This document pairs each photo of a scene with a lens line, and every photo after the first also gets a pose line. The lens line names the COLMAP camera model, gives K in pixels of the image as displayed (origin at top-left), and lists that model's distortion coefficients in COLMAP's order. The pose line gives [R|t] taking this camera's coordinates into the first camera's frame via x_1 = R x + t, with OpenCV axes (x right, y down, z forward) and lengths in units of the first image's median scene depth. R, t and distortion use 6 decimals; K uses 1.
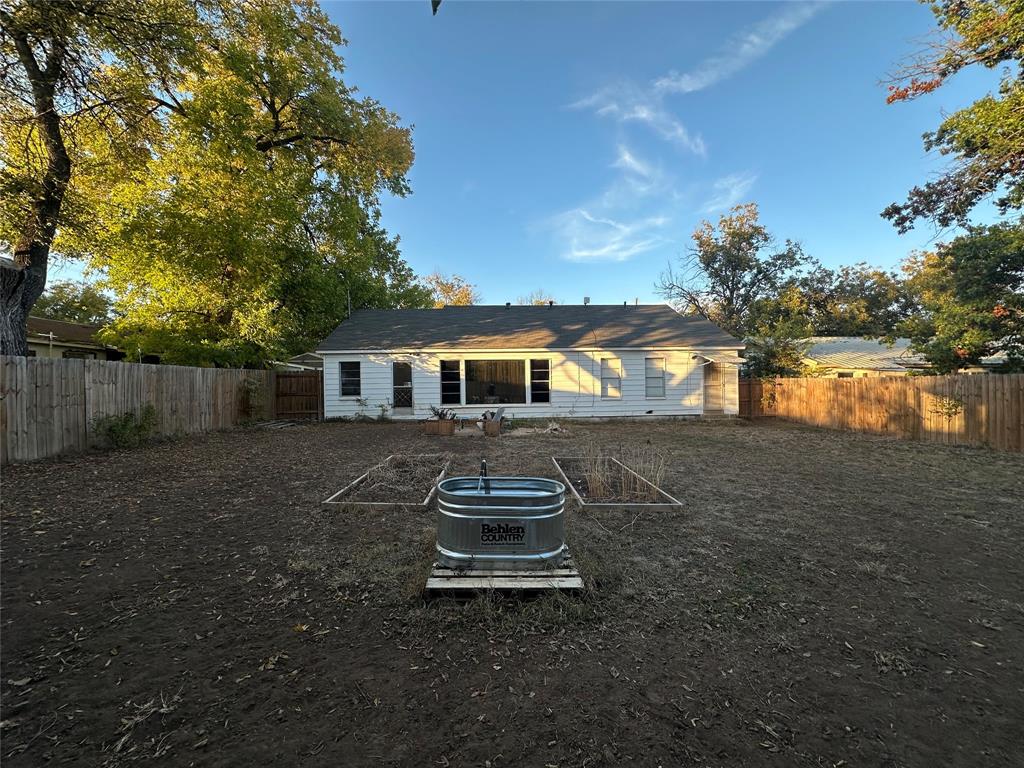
lens RADIAL K [[411.0, 0, 510.5], [0, 411.0, 385.1], [0, 0, 1]] dist [-0.003005, 0.001070]
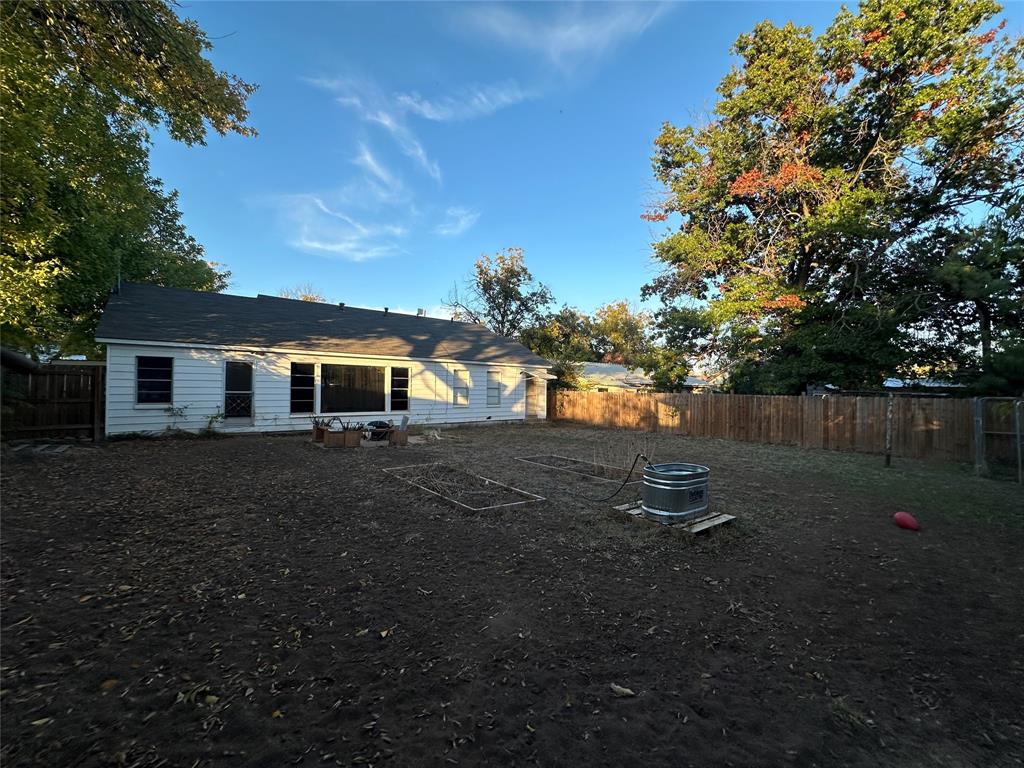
lens RADIAL K [[411.0, 0, 512.9], [0, 411.0, 389.1], [0, 0, 1]] dist [-0.003005, 0.001070]
pose [[0.799844, 0.022785, 0.599776, -0.310081], [-0.021873, 0.999722, -0.008809, -0.006850], [-0.599810, -0.006073, 0.800120, 0.025124]]
